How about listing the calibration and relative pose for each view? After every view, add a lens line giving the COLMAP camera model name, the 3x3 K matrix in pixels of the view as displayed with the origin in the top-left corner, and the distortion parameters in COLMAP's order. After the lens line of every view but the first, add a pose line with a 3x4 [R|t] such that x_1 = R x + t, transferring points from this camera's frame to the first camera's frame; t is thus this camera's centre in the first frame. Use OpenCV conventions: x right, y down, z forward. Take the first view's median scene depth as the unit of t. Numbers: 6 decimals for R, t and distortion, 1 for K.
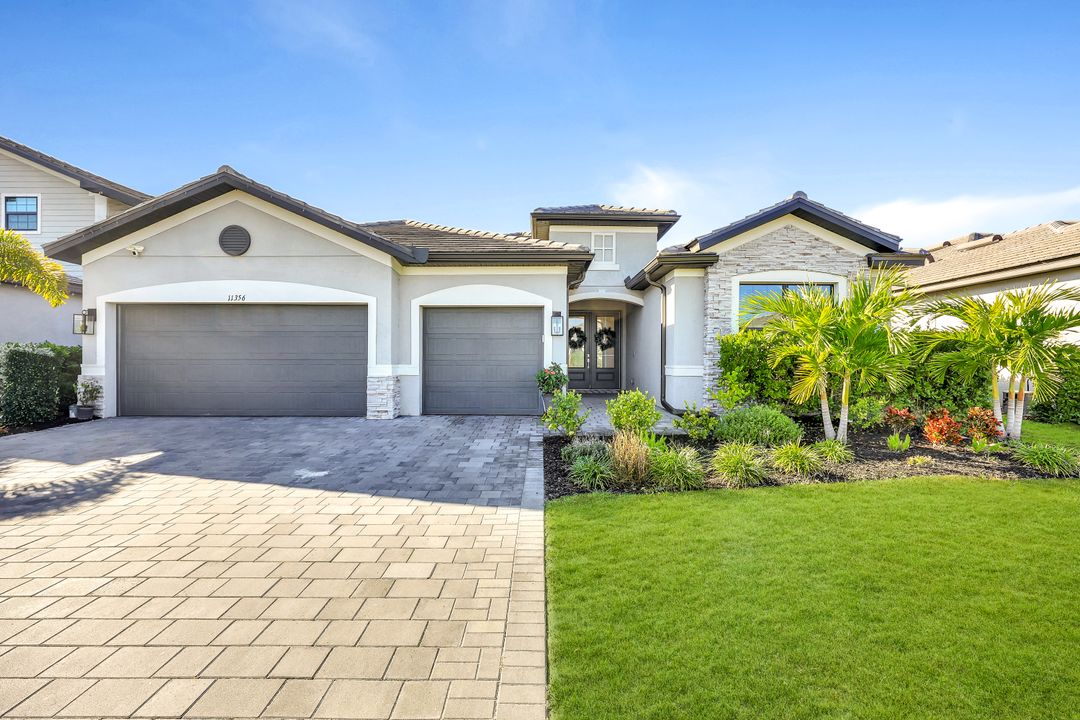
lens RADIAL K [[419.4, 0, 542.3], [0, 419.4, 326.2], [0, 0, 1]] dist [0.000089, 0.000105]
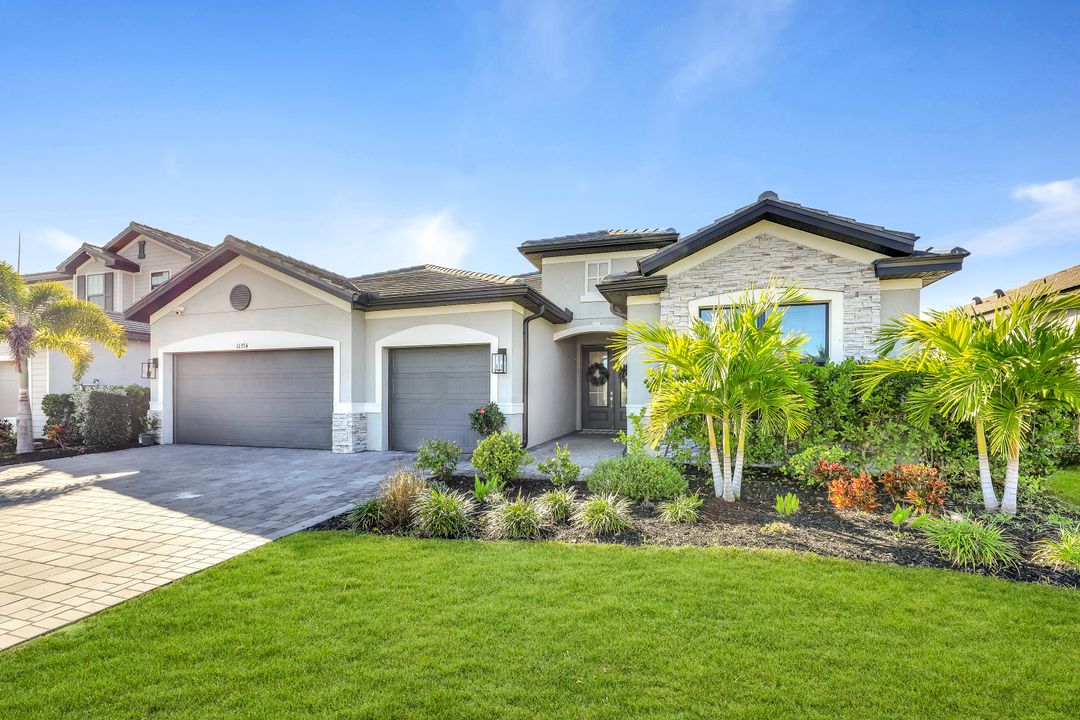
lens RADIAL K [[441.1, 0, 538.0], [0, 441.1, 355.7], [0, 0, 1]] dist [0.010533, -0.000034]
pose [[0.955503, -0.026710, -0.293768, 0.427111], [0.022346, 0.999585, -0.018205, 0.001944], [0.294133, 0.010830, 0.955703, 0.051439]]
